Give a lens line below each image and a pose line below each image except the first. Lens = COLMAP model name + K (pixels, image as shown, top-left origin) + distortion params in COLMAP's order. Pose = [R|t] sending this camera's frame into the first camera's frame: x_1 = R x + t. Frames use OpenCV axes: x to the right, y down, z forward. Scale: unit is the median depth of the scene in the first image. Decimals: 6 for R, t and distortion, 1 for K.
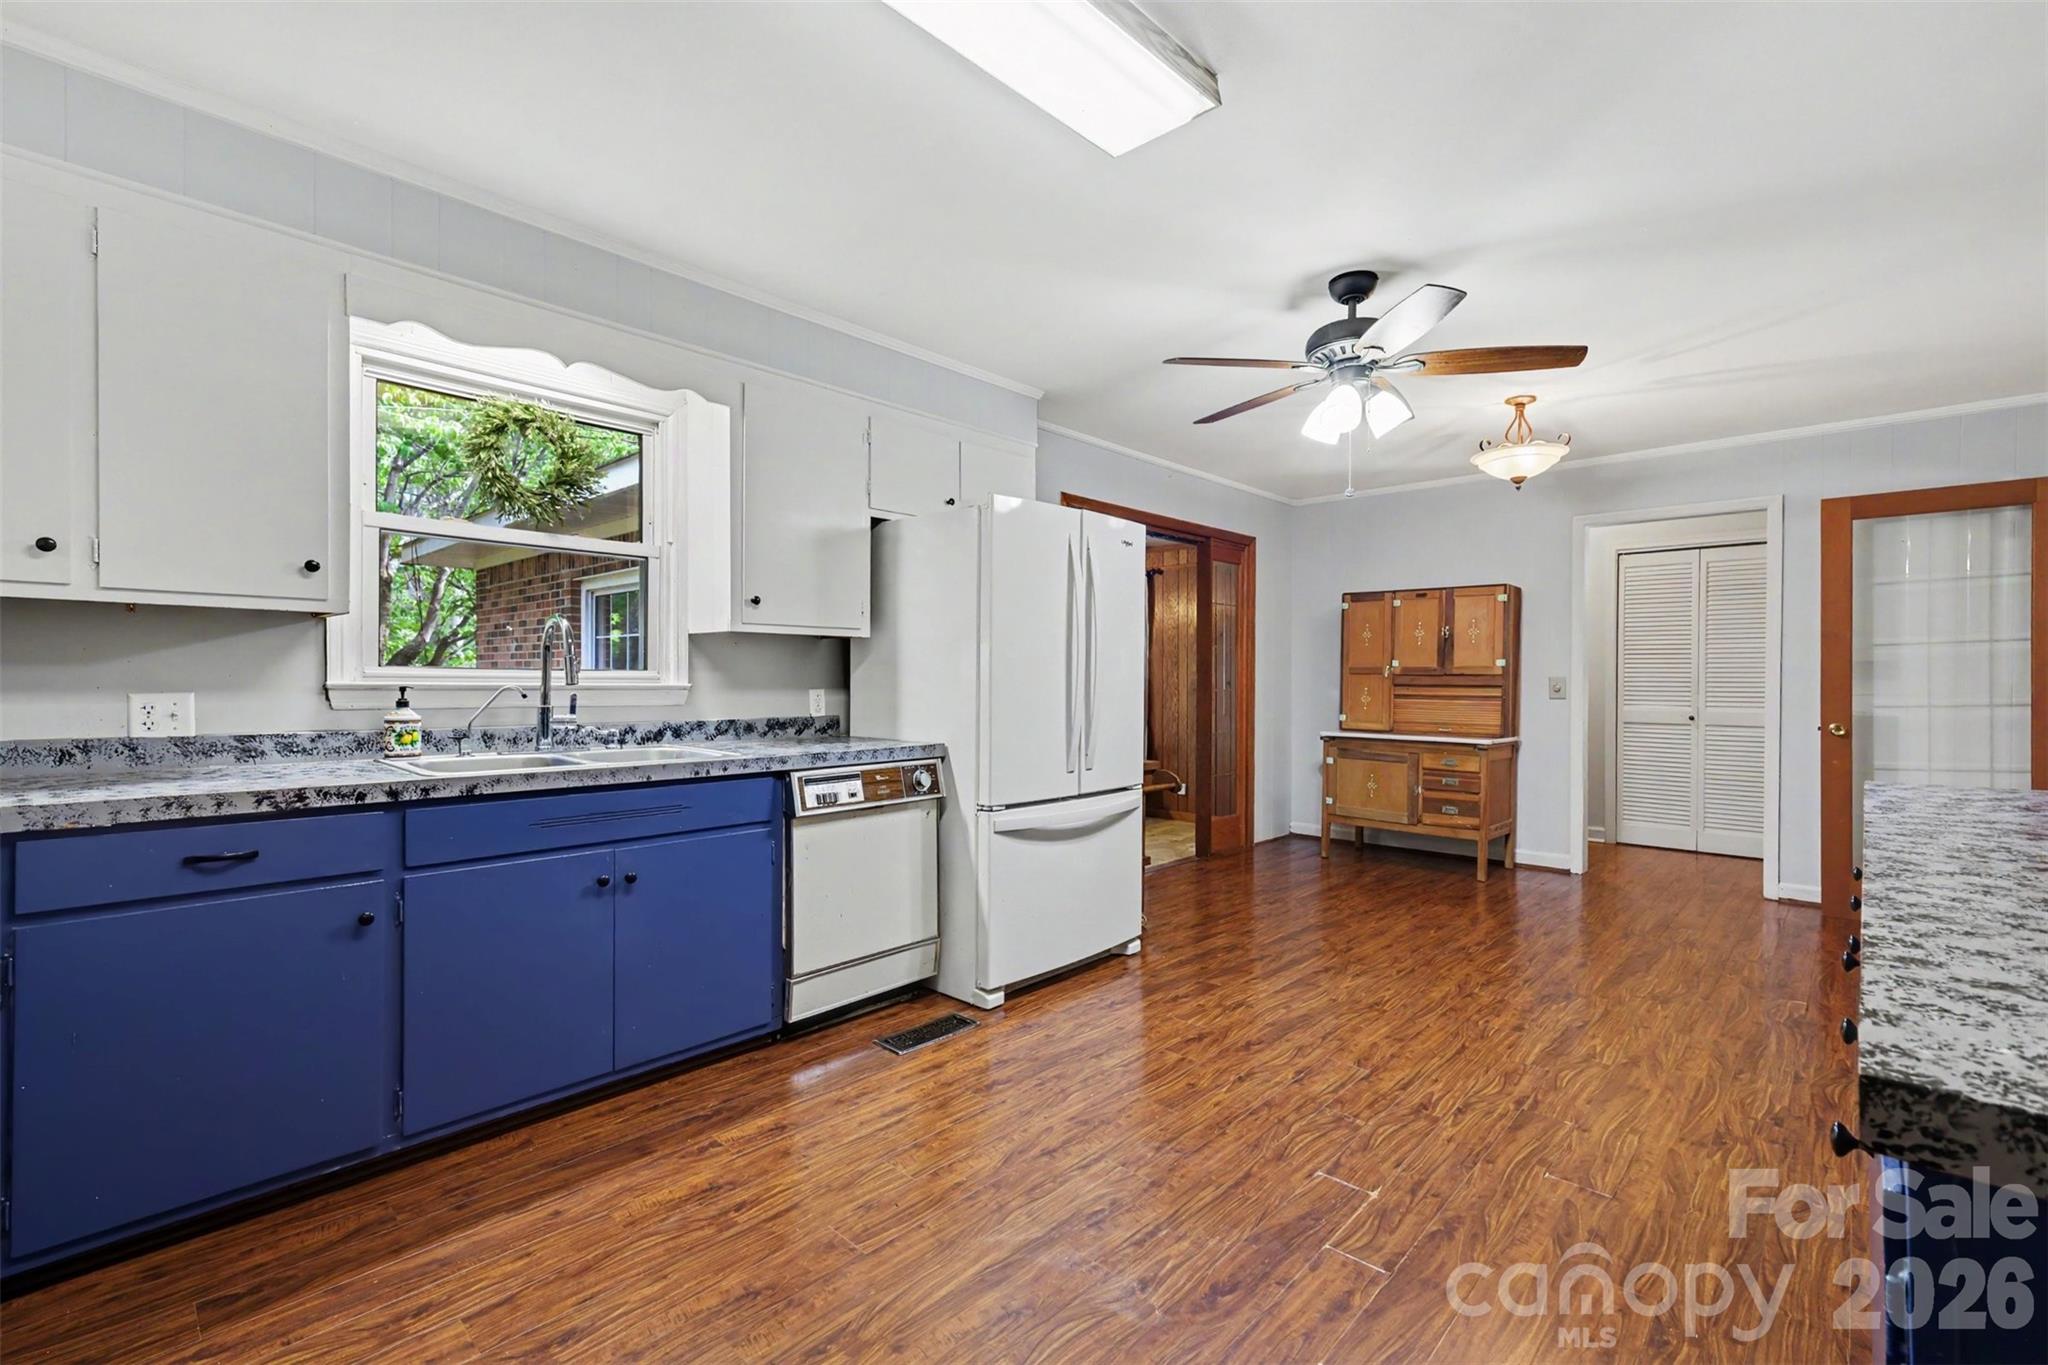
lens RADIAL K [[907.3, 0, 1019.1], [0, 907.3, 682.7], [0, 0, 1]] dist [0.011225, -0.001428]
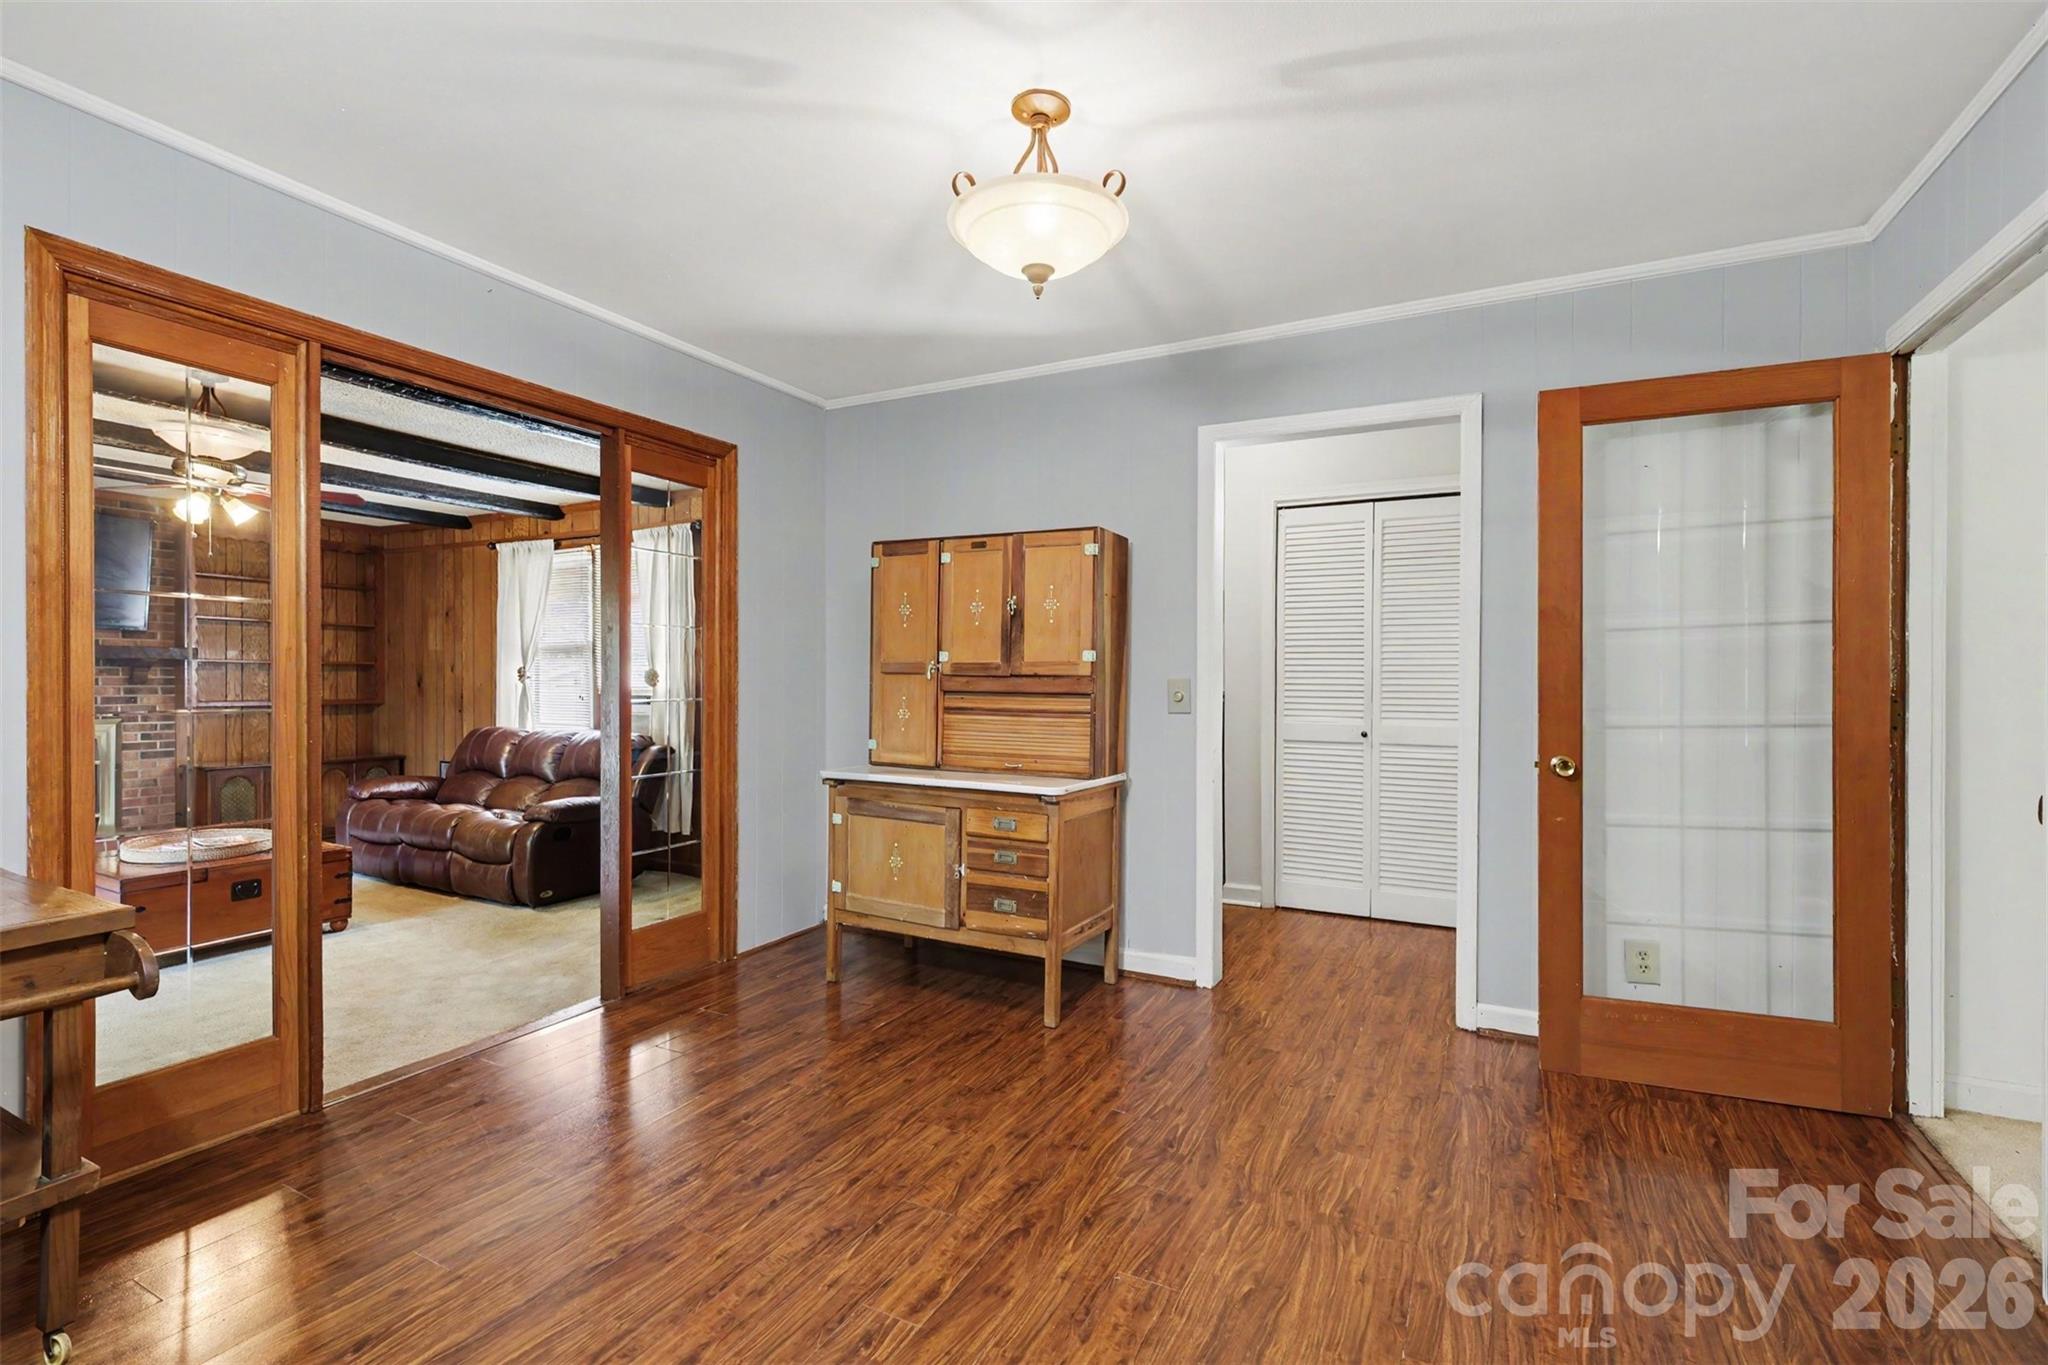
lens RADIAL K [[907.3, 0, 1009.5], [0, 907.3, 676.2], [0, 0, 1]] dist [0.011225, -0.001428]
pose [[0.968730, -0.000354, 0.248118, 0.527379], [0.000934, 0.999997, -0.002218, -0.011363], [-0.248116, 0.002380, 0.968727, 0.685928]]
